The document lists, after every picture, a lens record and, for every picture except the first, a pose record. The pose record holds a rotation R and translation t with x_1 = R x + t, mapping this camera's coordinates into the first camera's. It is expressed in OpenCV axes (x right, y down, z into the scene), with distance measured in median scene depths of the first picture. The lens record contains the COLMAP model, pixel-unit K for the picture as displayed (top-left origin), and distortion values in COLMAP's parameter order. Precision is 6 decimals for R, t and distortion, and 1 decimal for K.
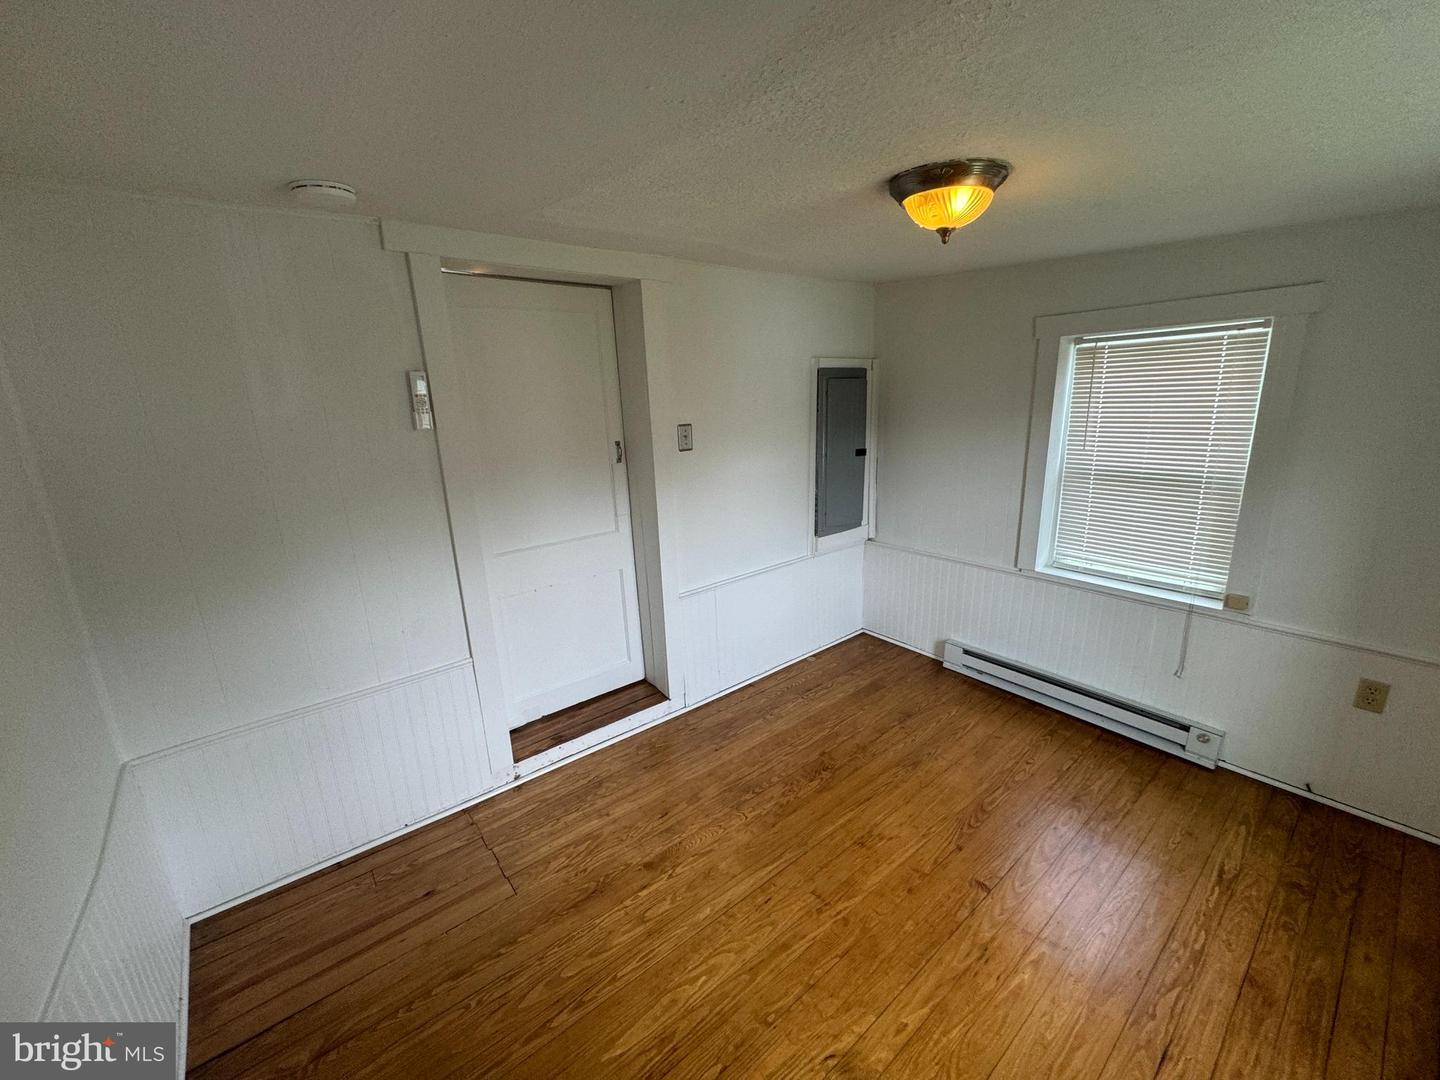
lens RADIAL K [[575.5, 0, 719.9], [0, 575.5, 537.3], [0, 0, 1]] dist [-0.002091, 0.000690]
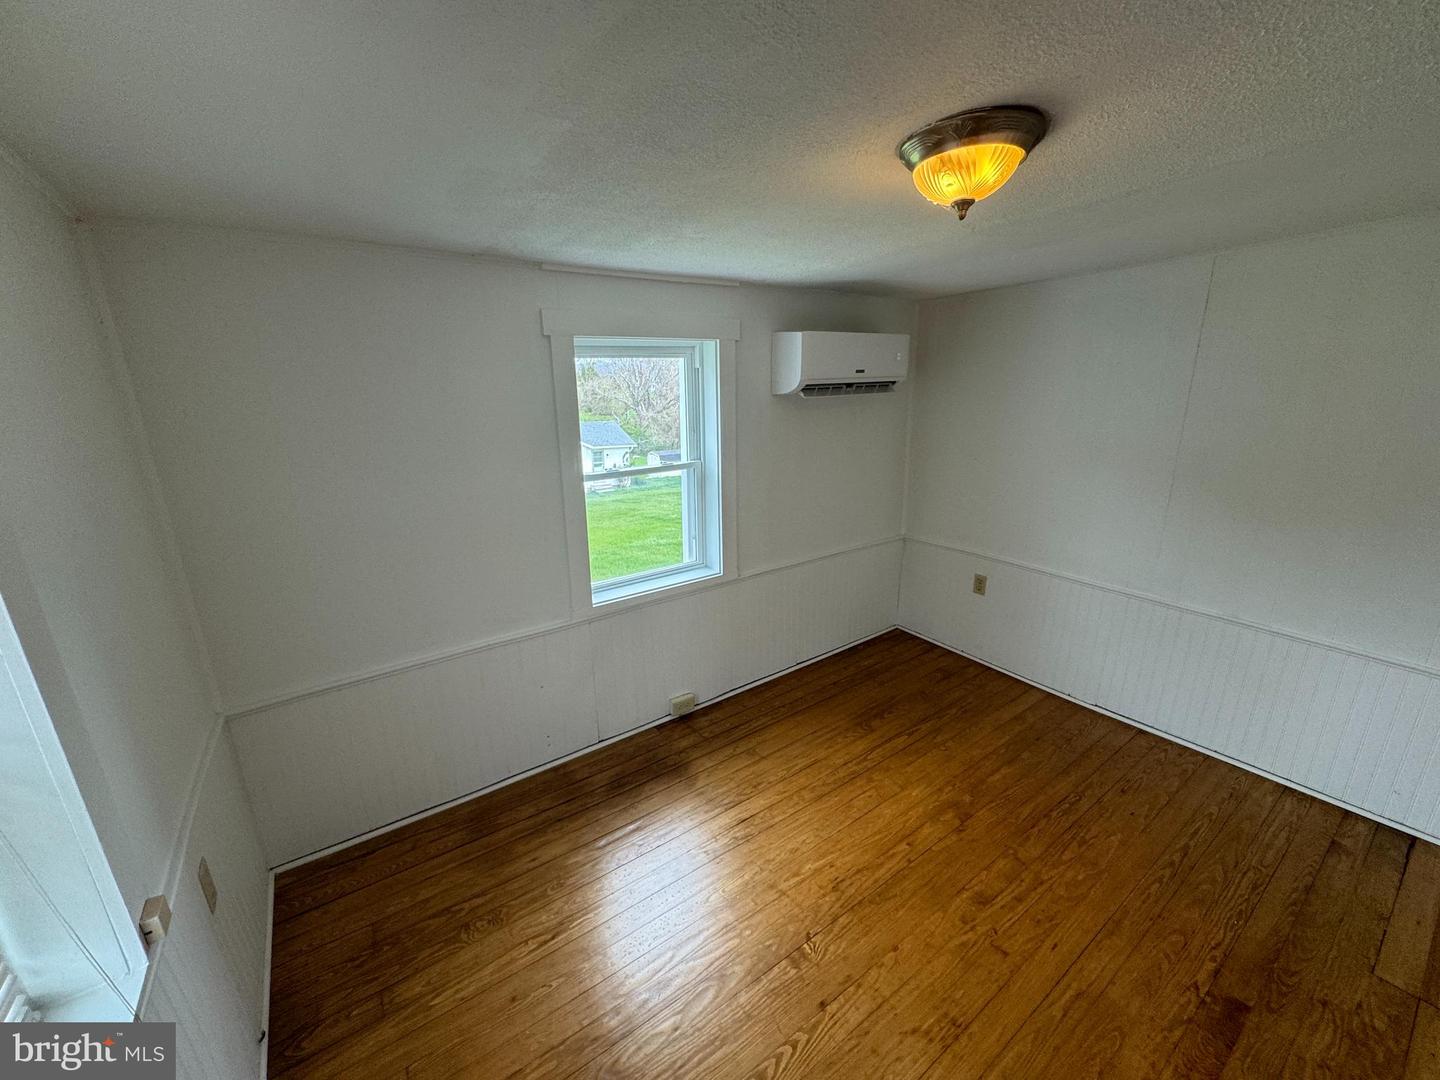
lens RADIAL K [[575.5, 0, 719.9], [0, 575.5, 537.3], [0, 0, 1]] dist [-0.002091, 0.000690]
pose [[-0.996827, 0.027908, 0.074549, 0.441038], [0.060905, 0.870417, 0.488533, -0.345368], [-0.051255, 0.491524, -0.869355, 1.256757]]
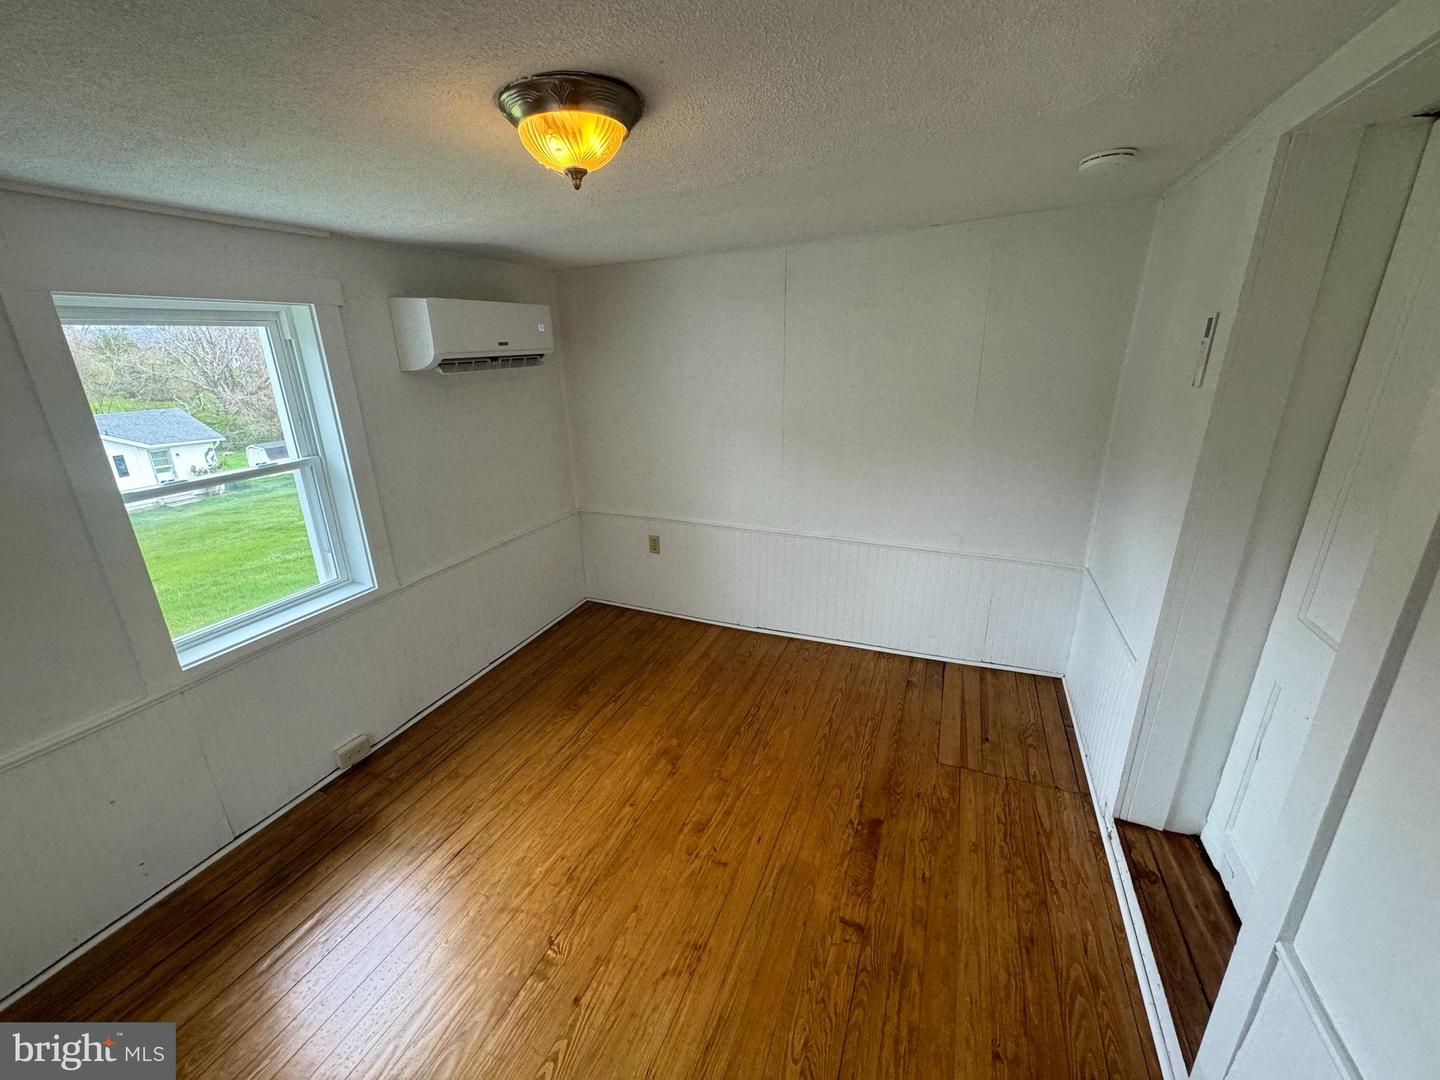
lens RADIAL K [[575.5, 0, 719.9], [0, 575.5, 537.3], [0, 0, 1]] dist [-0.002091, 0.000690]
pose [[-0.875434, 0.198133, -0.440861, 0.427521], [-0.072988, 0.847468, 0.525806, -0.343591], [0.477795, 0.492486, -0.727441, 1.230703]]
